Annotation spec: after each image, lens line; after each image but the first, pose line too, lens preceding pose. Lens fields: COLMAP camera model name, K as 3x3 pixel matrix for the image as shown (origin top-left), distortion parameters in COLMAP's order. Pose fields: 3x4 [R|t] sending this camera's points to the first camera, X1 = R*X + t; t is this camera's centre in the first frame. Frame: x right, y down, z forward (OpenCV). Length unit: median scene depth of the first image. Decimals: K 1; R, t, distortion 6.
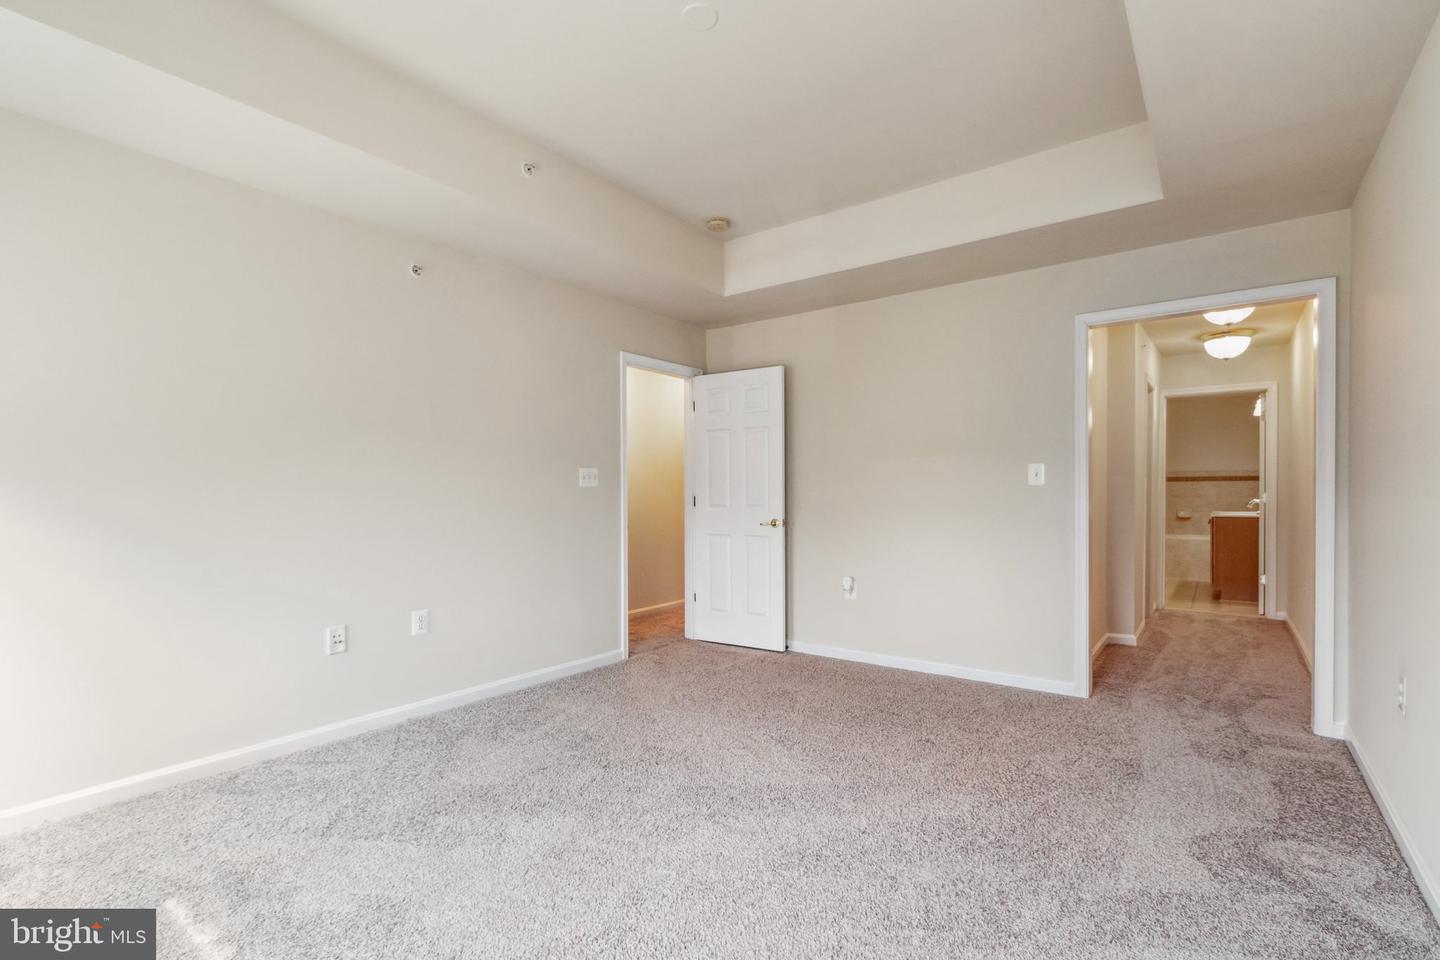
lens RADIAL K [[674.0, 0, 708.1], [0, 674.0, 492.4], [0, 0, 1]] dist [0.000965, 0.000059]
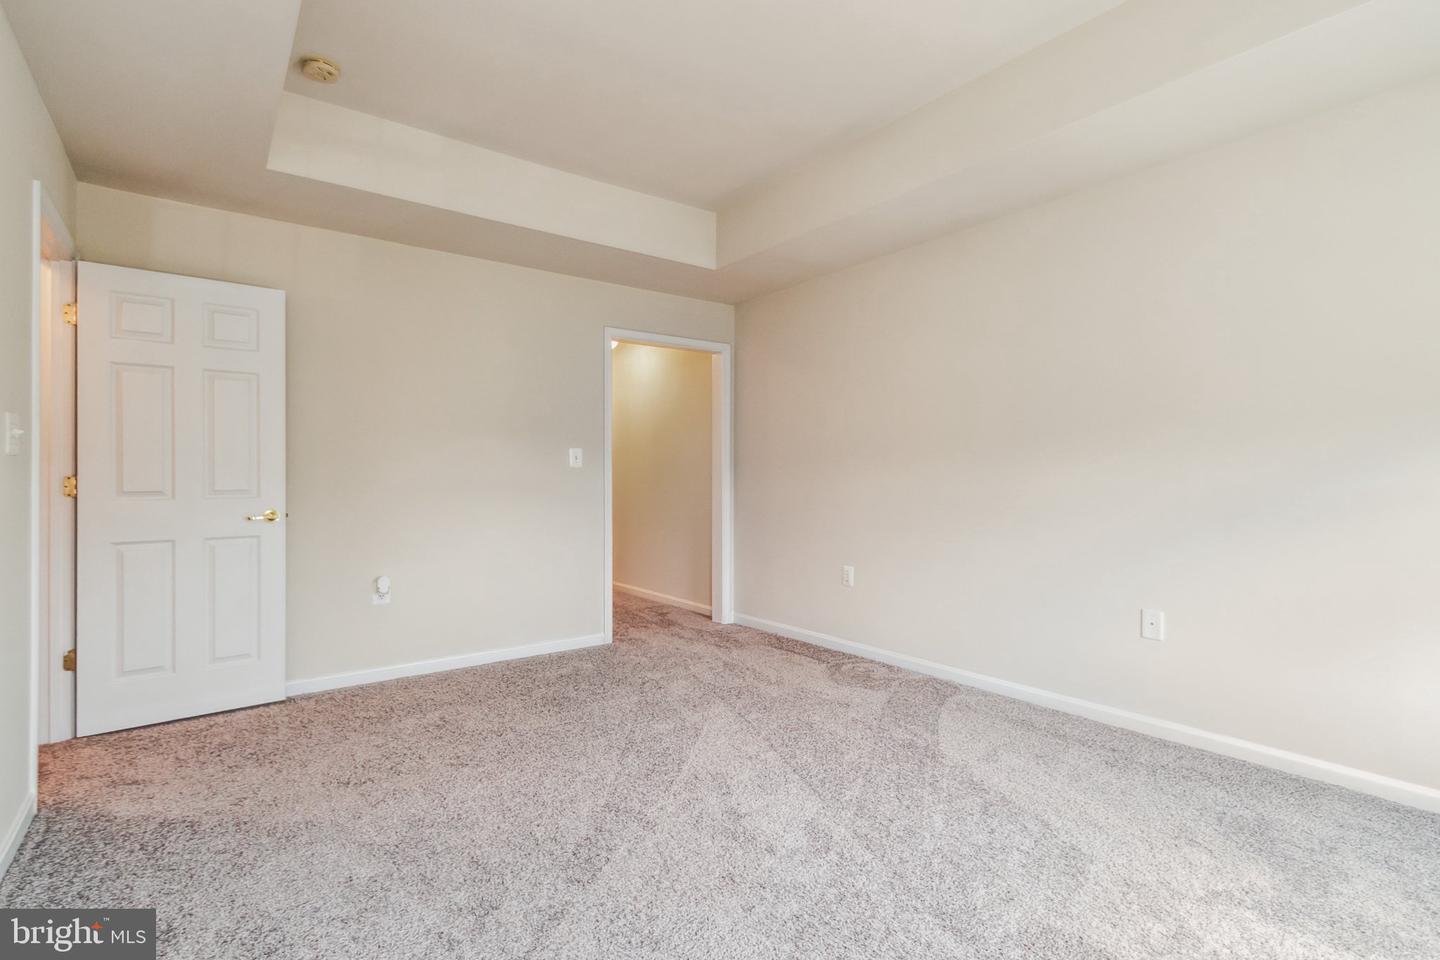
lens RADIAL K [[688.8, 0, 724.1], [0, 688.8, 472.0], [0, 0, 1]] dist [0.001168, 0.000079]
pose [[0.264451, 0.006506, 0.964377, -0.517202], [-0.002811, 0.999978, -0.005975, 0.003255], [-0.964395, -0.001131, 0.264464, 0.416677]]
